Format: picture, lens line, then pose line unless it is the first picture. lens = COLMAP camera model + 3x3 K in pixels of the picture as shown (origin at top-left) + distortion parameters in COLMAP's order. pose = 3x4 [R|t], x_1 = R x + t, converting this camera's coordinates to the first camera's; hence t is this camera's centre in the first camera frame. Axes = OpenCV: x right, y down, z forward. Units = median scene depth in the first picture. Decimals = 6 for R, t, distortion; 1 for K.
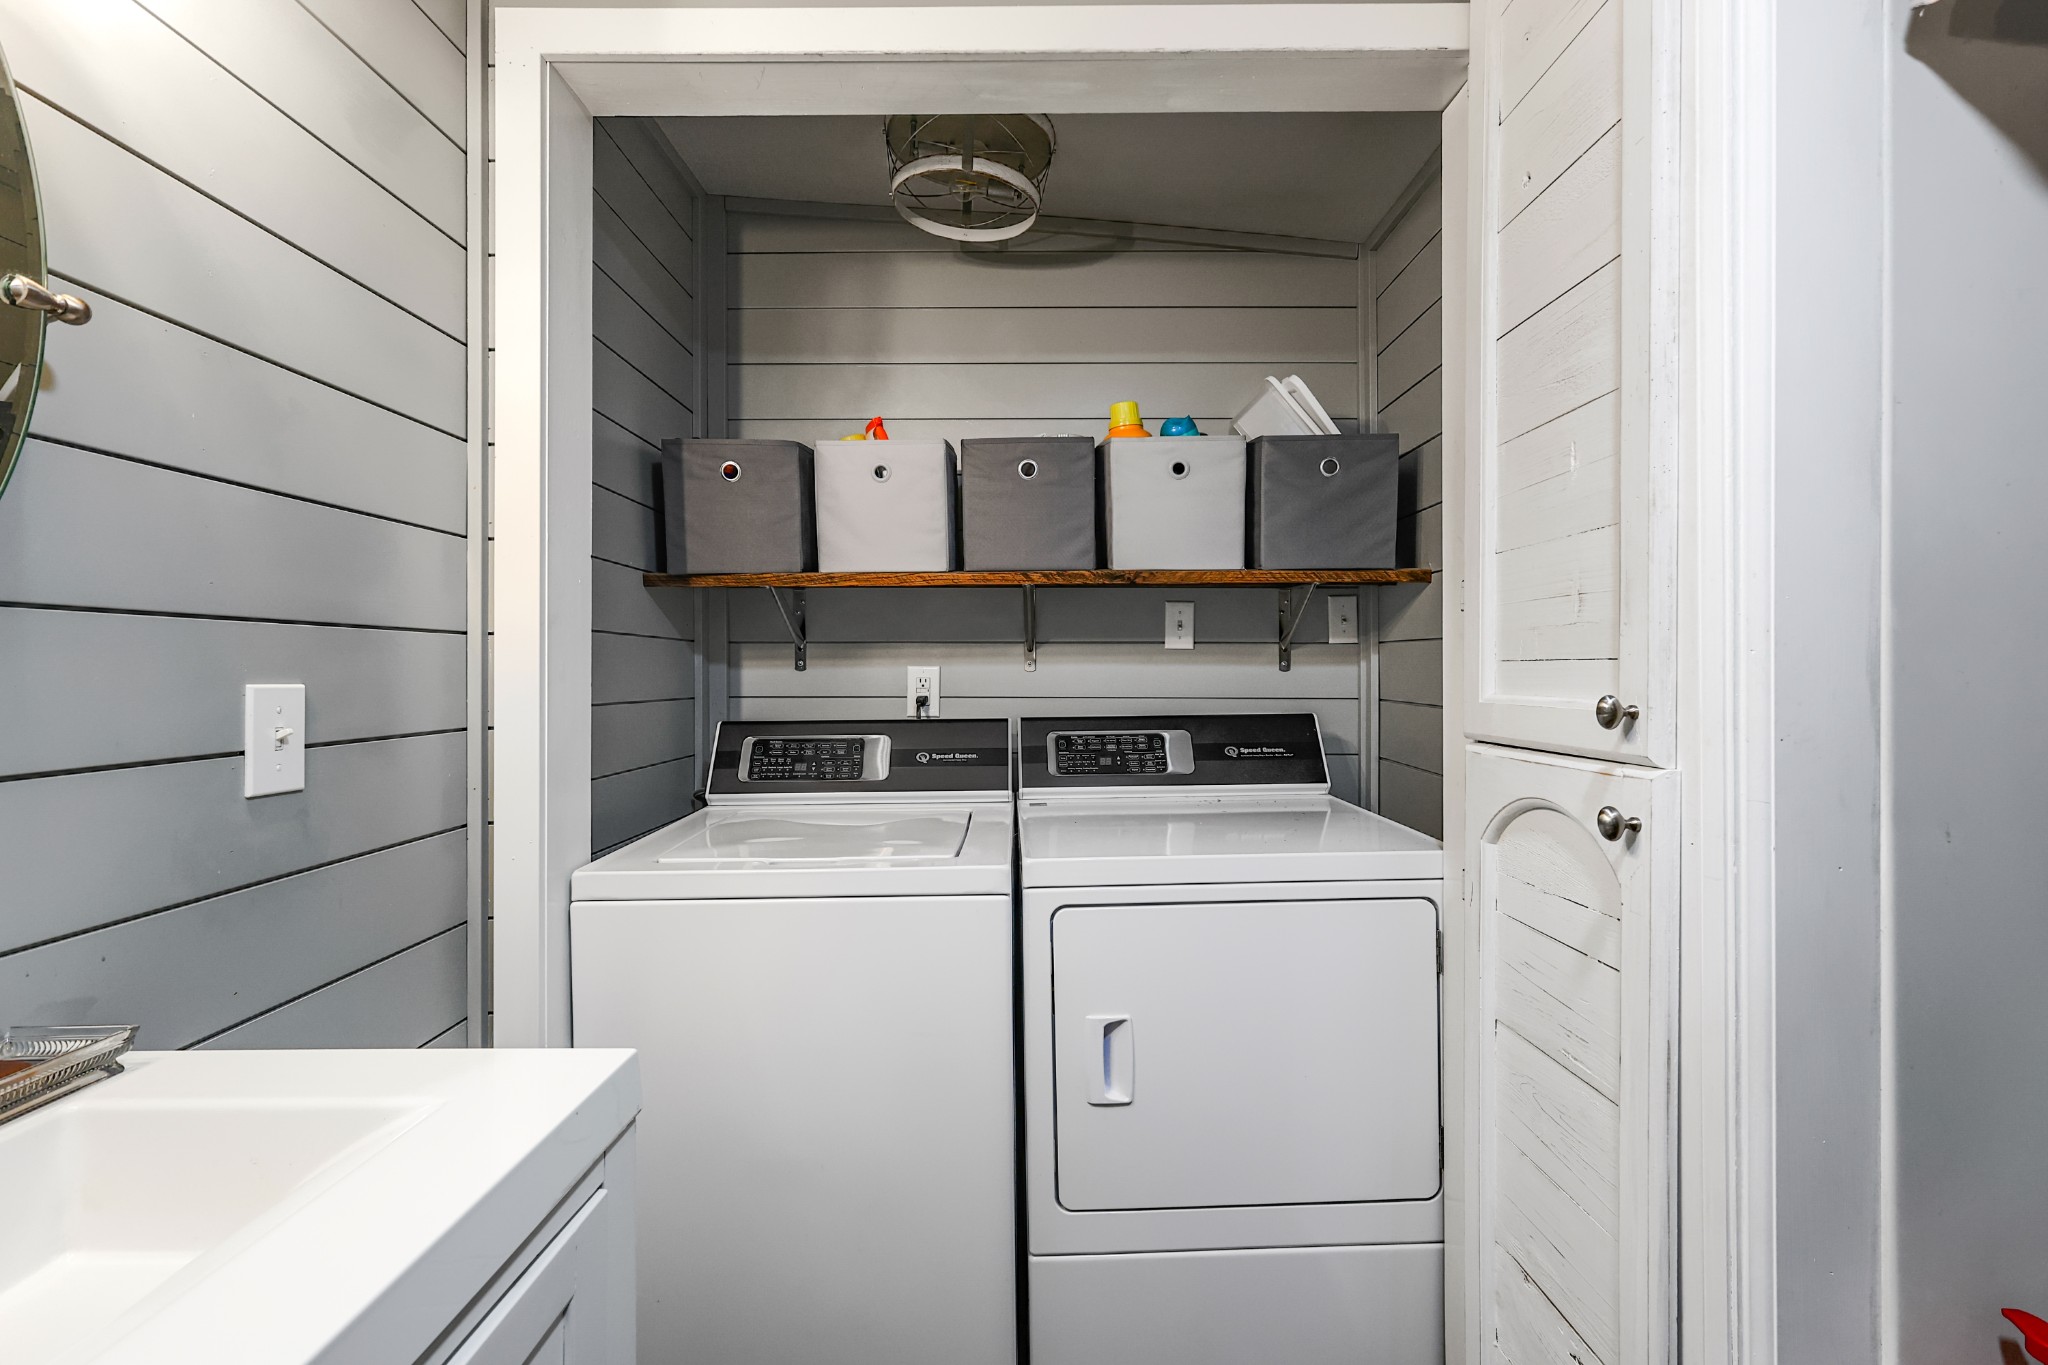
lens RADIAL K [[894.5, 0, 1036.9], [0, 894.5, 679.3], [0, 0, 1]] dist [0.001372, 0.000122]
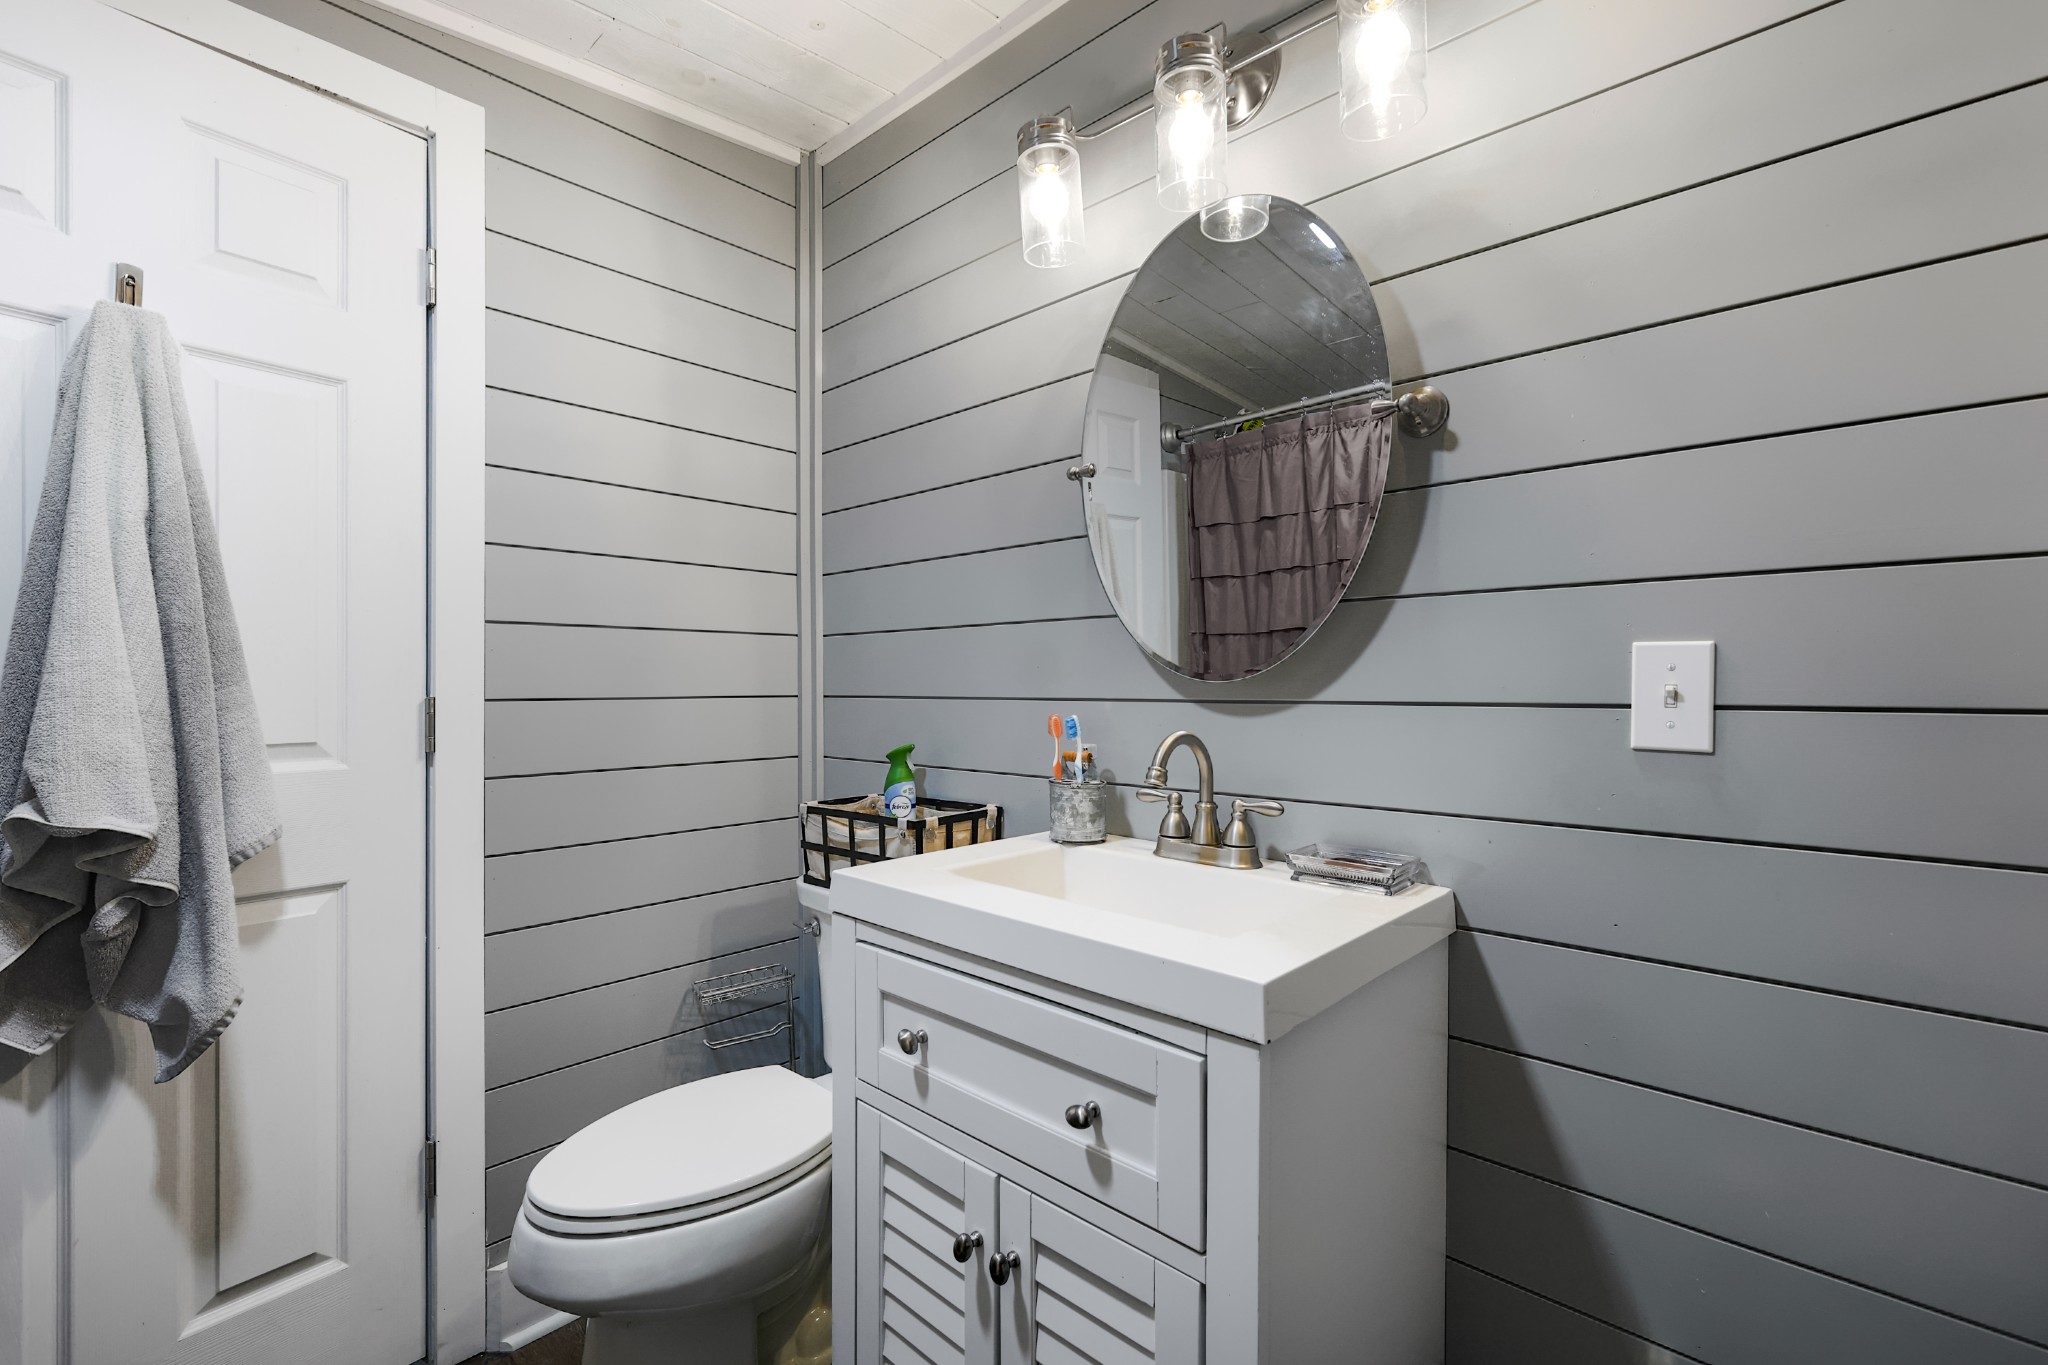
lens RADIAL K [[894.5, 0, 1036.9], [0, 894.5, 679.3], [0, 0, 1]] dist [0.001372, 0.000122]
pose [[-0.691041, 0.004186, -0.722804, 0.375558], [-0.004583, 0.999938, 0.010173, 0.042441], [0.722801, 0.010342, -0.690978, 1.220500]]
